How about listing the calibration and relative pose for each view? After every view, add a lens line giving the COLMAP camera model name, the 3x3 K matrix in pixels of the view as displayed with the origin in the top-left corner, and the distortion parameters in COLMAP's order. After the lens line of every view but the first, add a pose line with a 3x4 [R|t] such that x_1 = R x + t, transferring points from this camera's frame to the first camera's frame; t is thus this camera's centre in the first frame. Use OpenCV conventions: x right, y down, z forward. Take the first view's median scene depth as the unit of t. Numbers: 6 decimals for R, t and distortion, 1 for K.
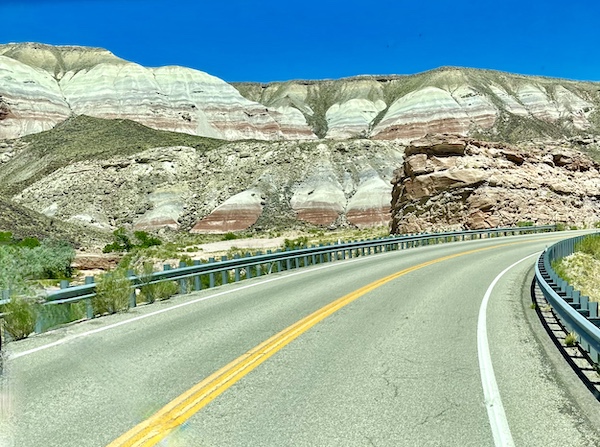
lens RADIAL K [[439.1, 0, 300.2], [0, 439.1, 223.6], [0, 0, 1]] dist [0.001702, 0.000447]
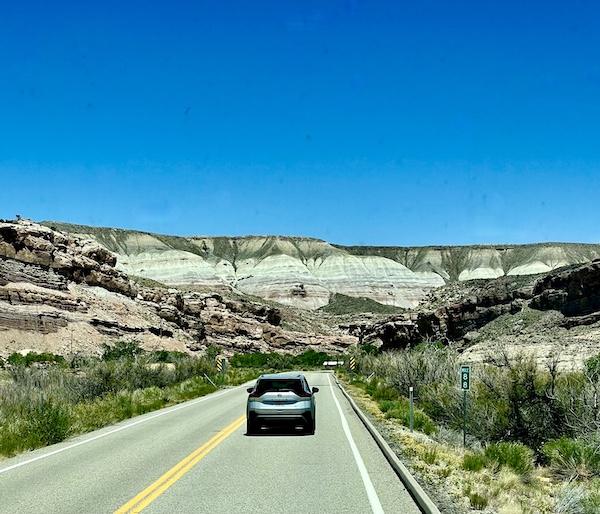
lens RADIAL K [[1263.0, 0, 299.9], [0, 1263.0, 256.9], [0, 0, 1]] dist [0.400157, 0.000000]
pose [[0.994518, 0.032022, 0.099542, -1.007363], [-0.023056, 0.995679, -0.089950, 0.053641], [-0.101992, 0.087161, 0.990959, -3.461156]]
